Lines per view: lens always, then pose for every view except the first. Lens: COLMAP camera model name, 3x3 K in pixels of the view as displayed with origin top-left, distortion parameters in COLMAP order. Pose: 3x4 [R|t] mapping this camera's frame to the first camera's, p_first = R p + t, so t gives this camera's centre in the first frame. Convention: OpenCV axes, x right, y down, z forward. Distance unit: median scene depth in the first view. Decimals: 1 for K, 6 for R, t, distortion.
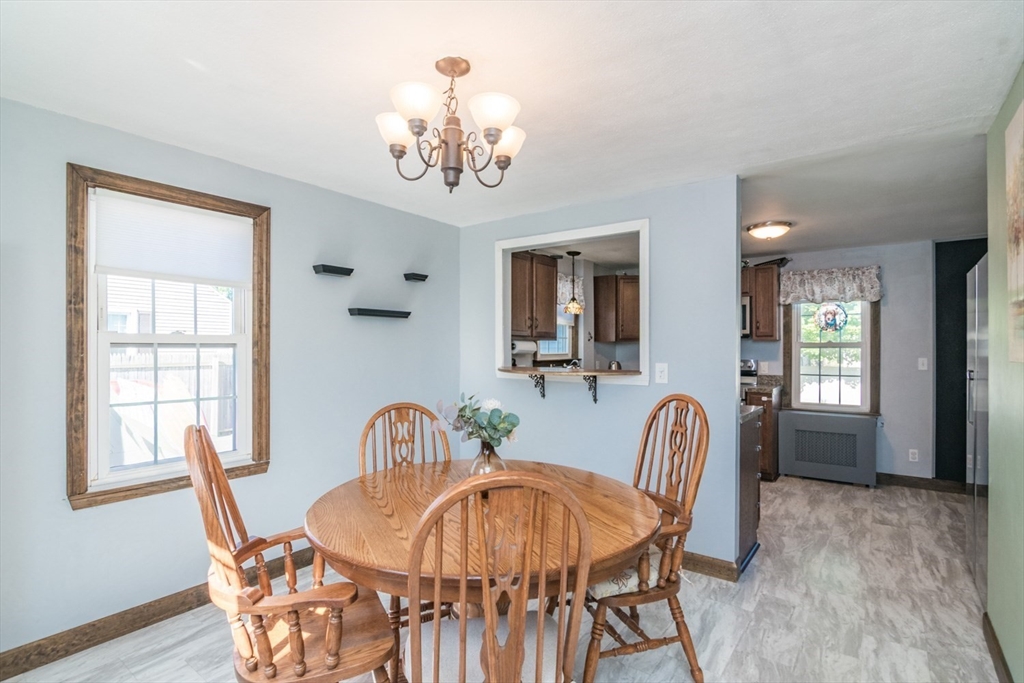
lens RADIAL K [[502.5, 0, 513.4], [0, 502.5, 345.7], [0, 0, 1]] dist [-0.007799, -0.004145]
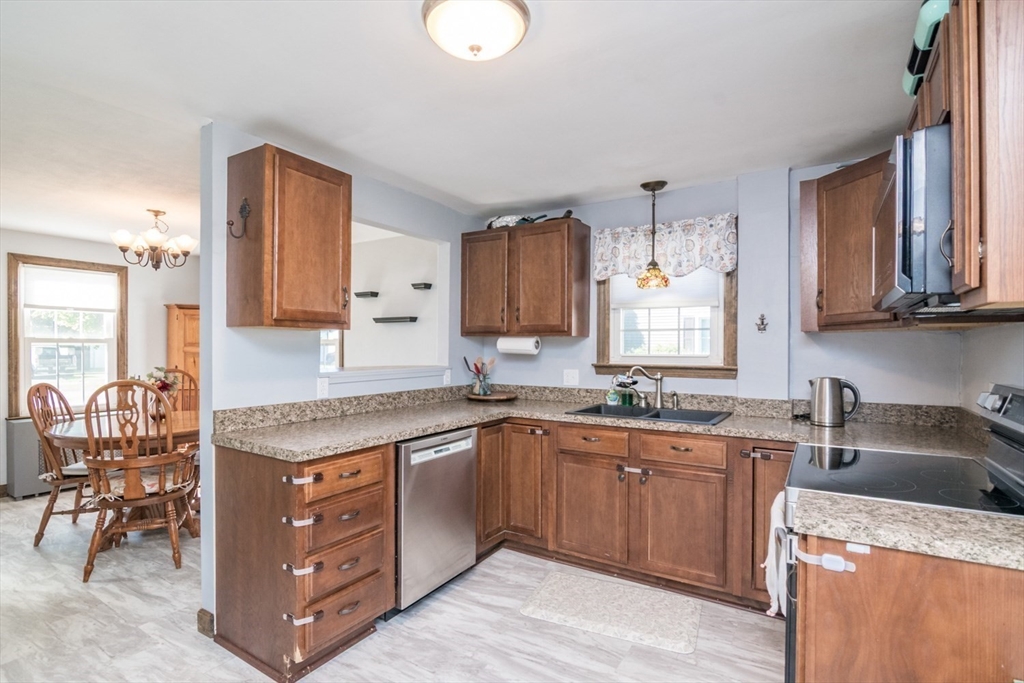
lens RADIAL K [[502.5, 0, 509.0], [0, 502.5, 346.8], [0, 0, 1]] dist [-0.007799, -0.004145]
pose [[0.064490, 0.001112, -0.997918, 0.701047], [0.006067, 0.999980, 0.001506, 0.003742], [0.997900, -0.006152, 0.064482, 0.788938]]
